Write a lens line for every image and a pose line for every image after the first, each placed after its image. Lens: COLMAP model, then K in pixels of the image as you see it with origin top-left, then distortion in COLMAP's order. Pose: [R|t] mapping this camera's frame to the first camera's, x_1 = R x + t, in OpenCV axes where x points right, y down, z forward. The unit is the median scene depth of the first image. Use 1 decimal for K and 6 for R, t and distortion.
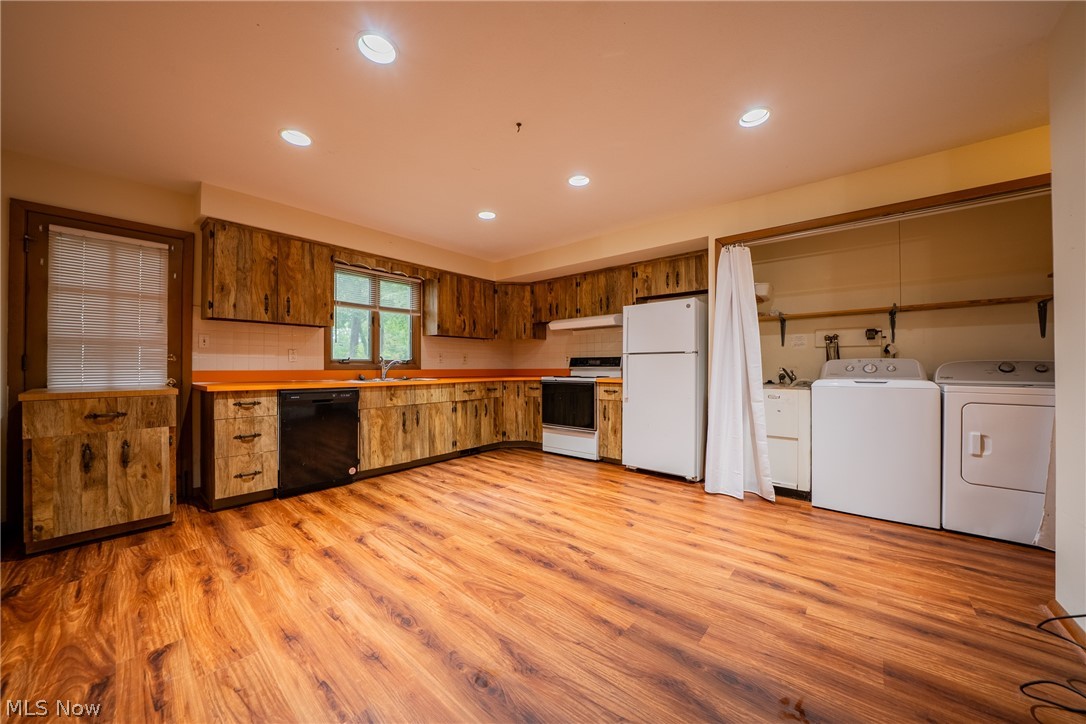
lens RADIAL K [[366.1, 0, 546.7], [0, 366.1, 367.2], [0, 0, 1]] dist [-0.018336, 0.000240]
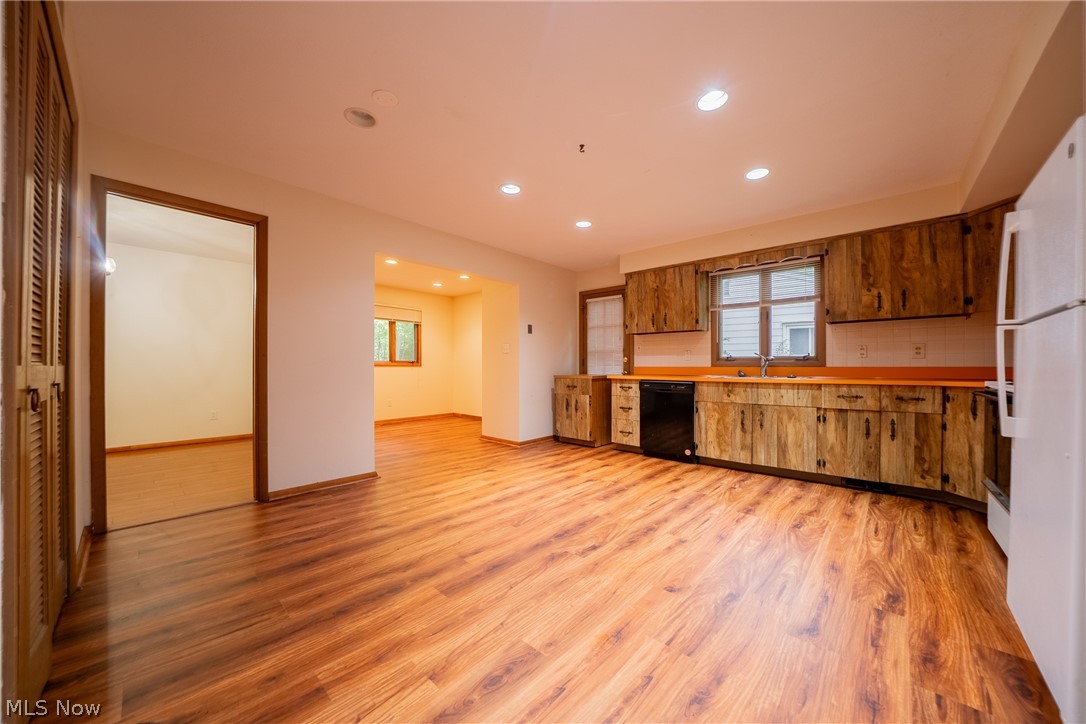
lens RADIAL K [[366.1, 0, 545.6], [0, 366.1, 371.8], [0, 0, 1]] dist [-0.018336, 0.000240]
pose [[0.007294, 0.012994, -0.999889, 0.540652], [-0.001199, 0.999915, 0.012986, 0.009342], [0.999973, 0.001104, 0.007309, 0.453801]]
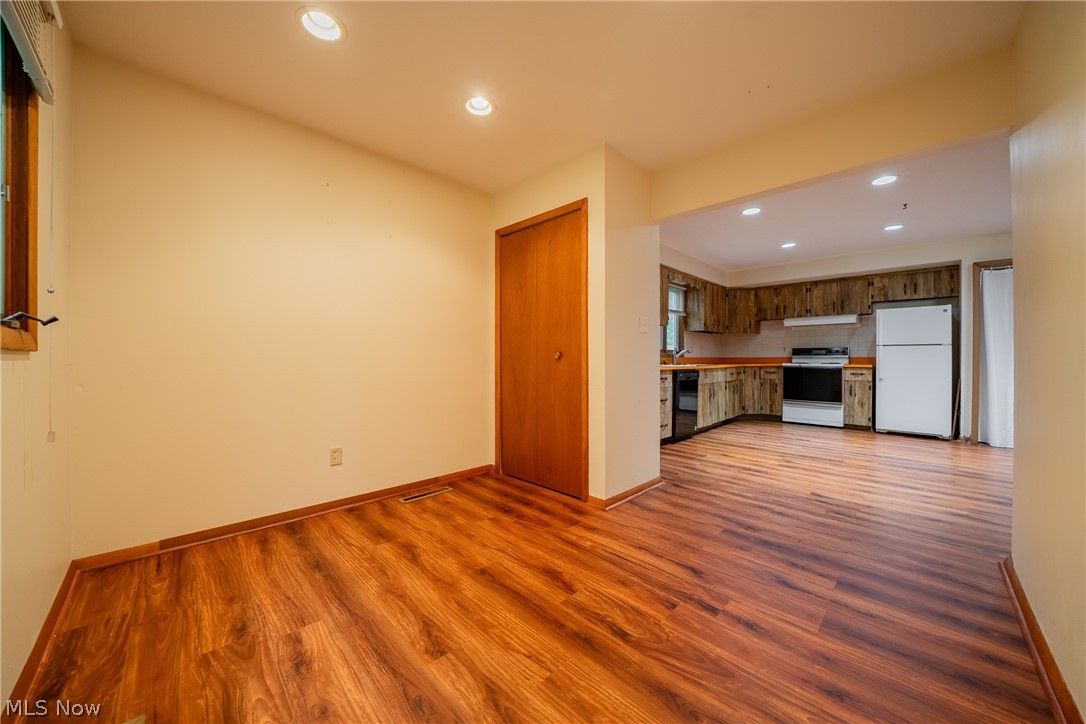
lens RADIAL K [[366.1, 0, 575.9], [0, 366.1, 356.4], [0, 0, 1]] dist [-0.018336, 0.000240]
pose [[0.997407, 0.000612, -0.071970, -0.746245], [-0.001034, 0.999983, -0.005822, 0.013103], [0.071965, 0.005881, 0.997390, -0.370409]]
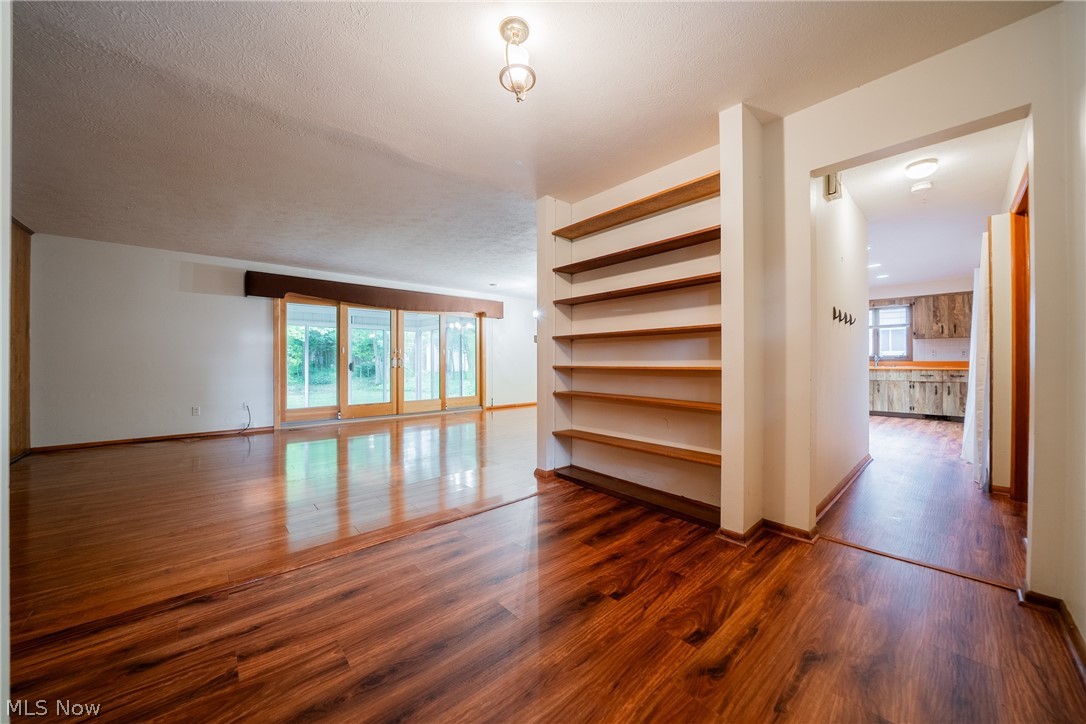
lens RADIAL K [[366.1, 0, 551.3], [0, 366.1, 361.7], [0, 0, 1]] dist [-0.018336, 0.000240]
pose [[-0.132174, -0.007172, -0.991201, 1.616021], [-0.002165, 0.999974, -0.006946, 0.024947], [0.991224, 0.001227, -0.132186, -0.364783]]
